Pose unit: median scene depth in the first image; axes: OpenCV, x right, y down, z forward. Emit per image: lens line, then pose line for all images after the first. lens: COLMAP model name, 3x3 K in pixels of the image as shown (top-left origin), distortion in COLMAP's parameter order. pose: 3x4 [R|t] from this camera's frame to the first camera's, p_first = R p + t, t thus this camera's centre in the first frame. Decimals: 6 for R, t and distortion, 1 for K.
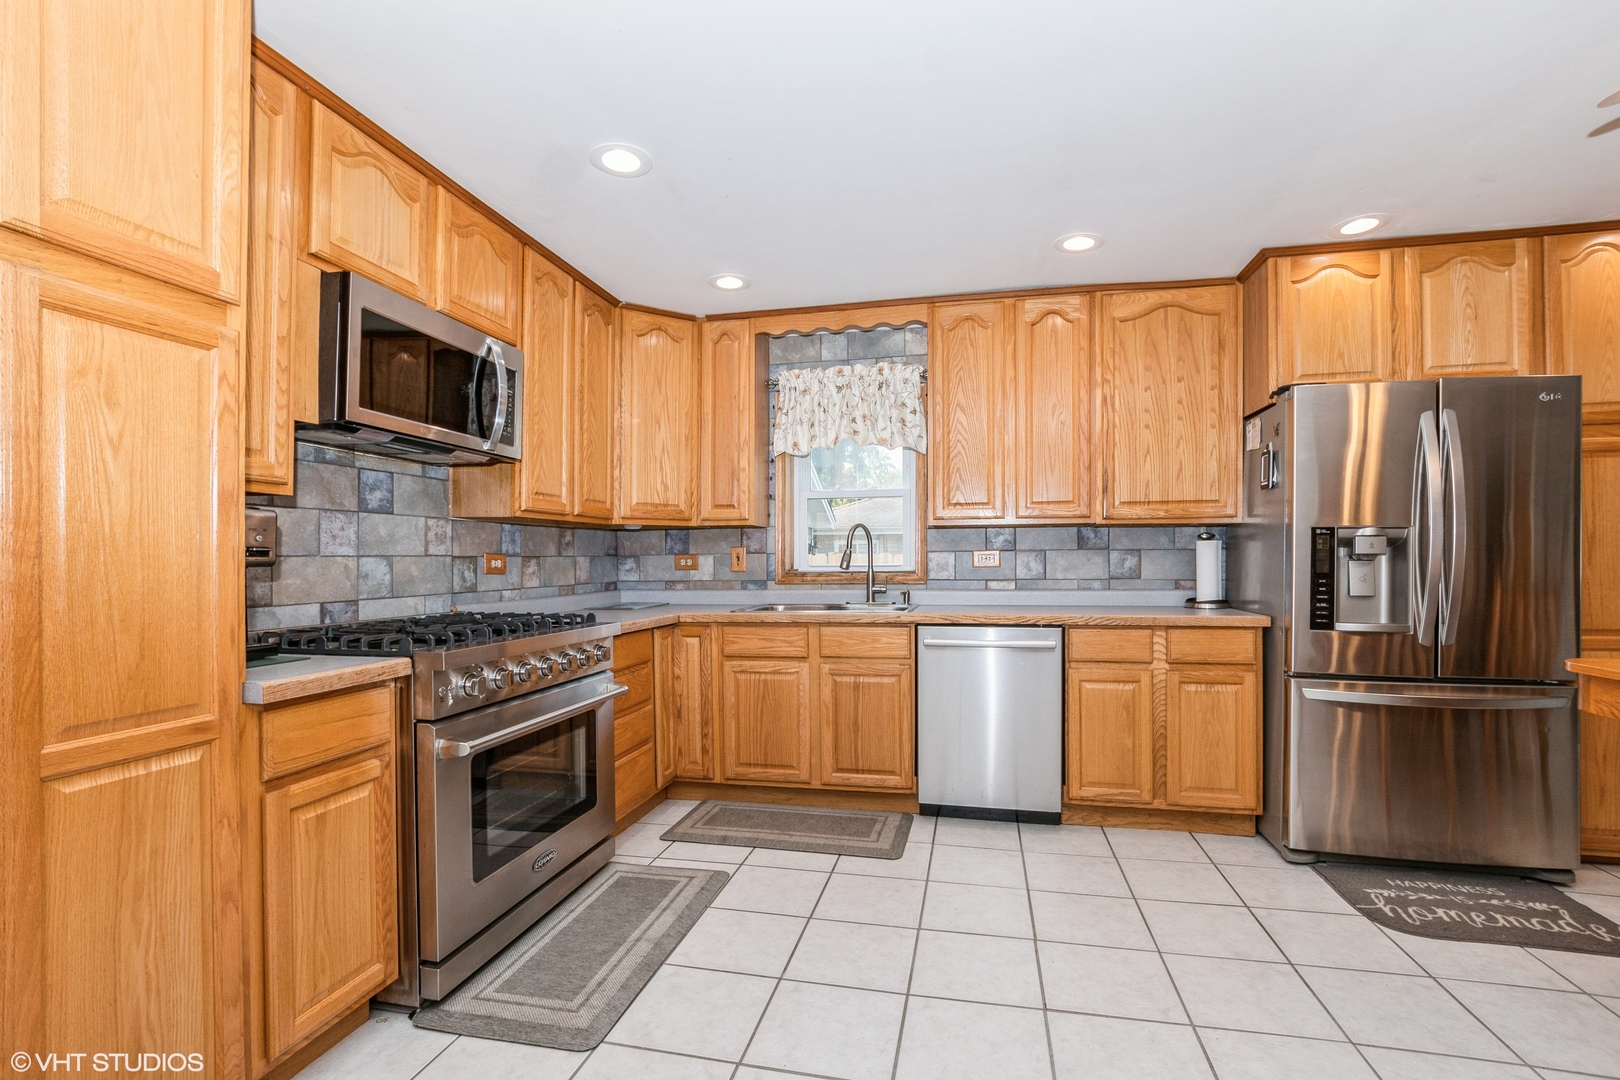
lens RADIAL K [[722.0, 0, 816.9], [0, 722.0, 552.1], [0, 0, 1]] dist [-0.000825, 0.000286]
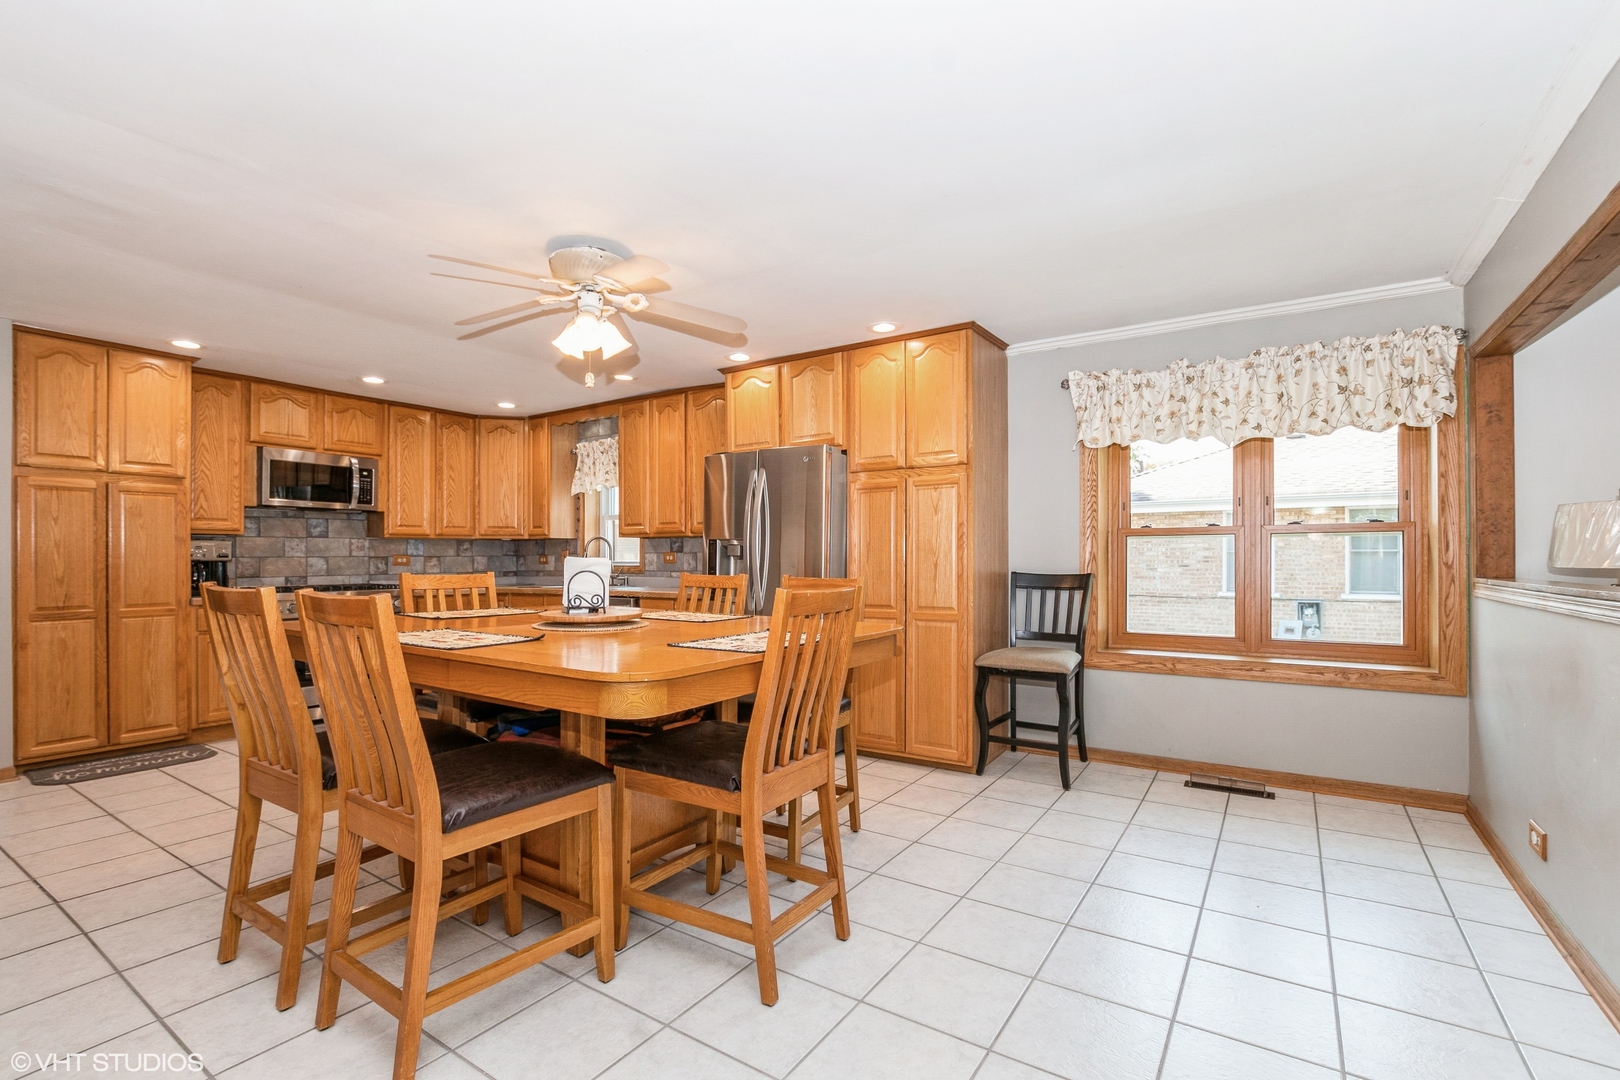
lens RADIAL K [[722.0, 0, 810.2], [0, 722.0, 552.0], [0, 0, 1]] dist [-0.000825, 0.000286]
pose [[0.929150, -0.002838, -0.369693, 1.519904], [0.003953, 0.999990, 0.002259, -0.007837], [0.369683, -0.003560, 0.929151, -0.481442]]
